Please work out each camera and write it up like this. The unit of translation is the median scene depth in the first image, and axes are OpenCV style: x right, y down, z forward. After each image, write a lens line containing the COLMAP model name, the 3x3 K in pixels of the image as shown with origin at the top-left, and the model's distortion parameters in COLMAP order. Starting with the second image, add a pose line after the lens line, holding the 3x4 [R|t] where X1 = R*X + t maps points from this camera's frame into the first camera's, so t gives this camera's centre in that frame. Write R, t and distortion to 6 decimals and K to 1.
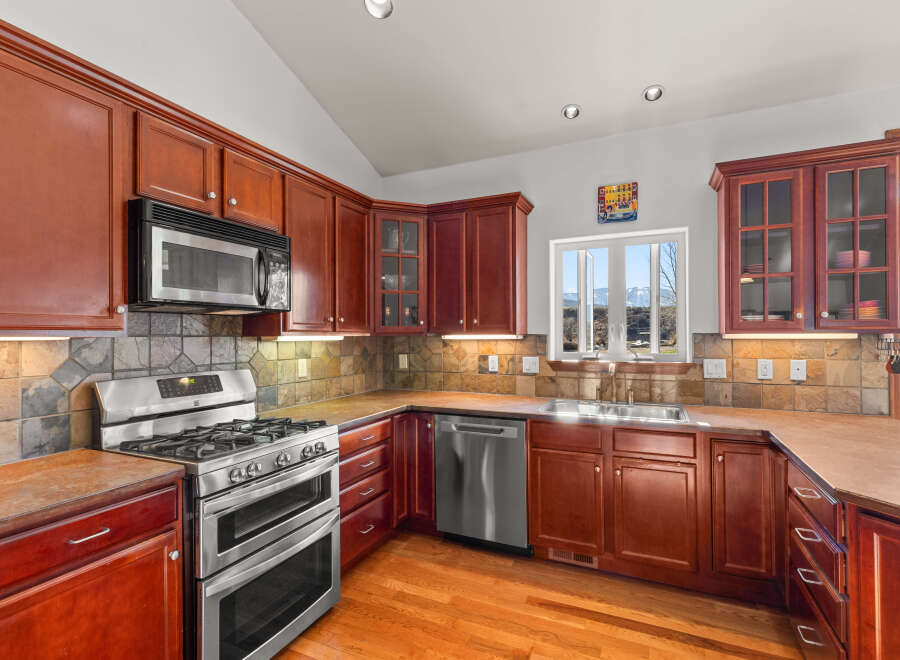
lens RADIAL K [[446.7, 0, 449.0], [0, 446.7, 332.8], [0, 0, 1]] dist [0.014731, -0.006688]
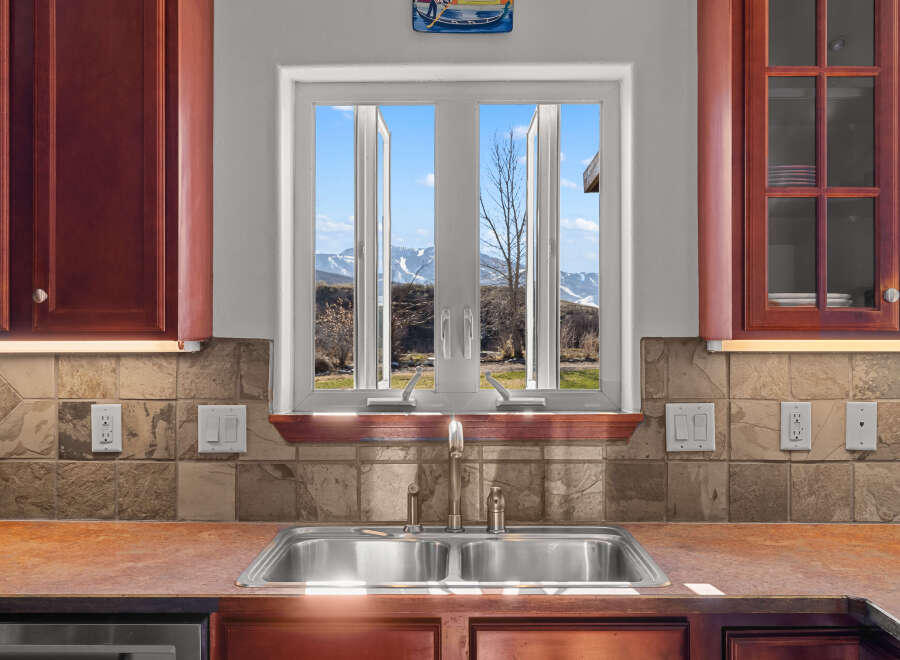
lens RADIAL K [[953.6, 0, 446.8], [0, 953.6, 333.7], [0, 0, 1]] dist [0.005078, 0.000000]
pose [[0.915791, 0.006110, 0.401609, 0.054682], [-0.005461, 0.999981, -0.002759, 0.001064], [-0.401618, 0.000334, 0.915807, 0.305435]]
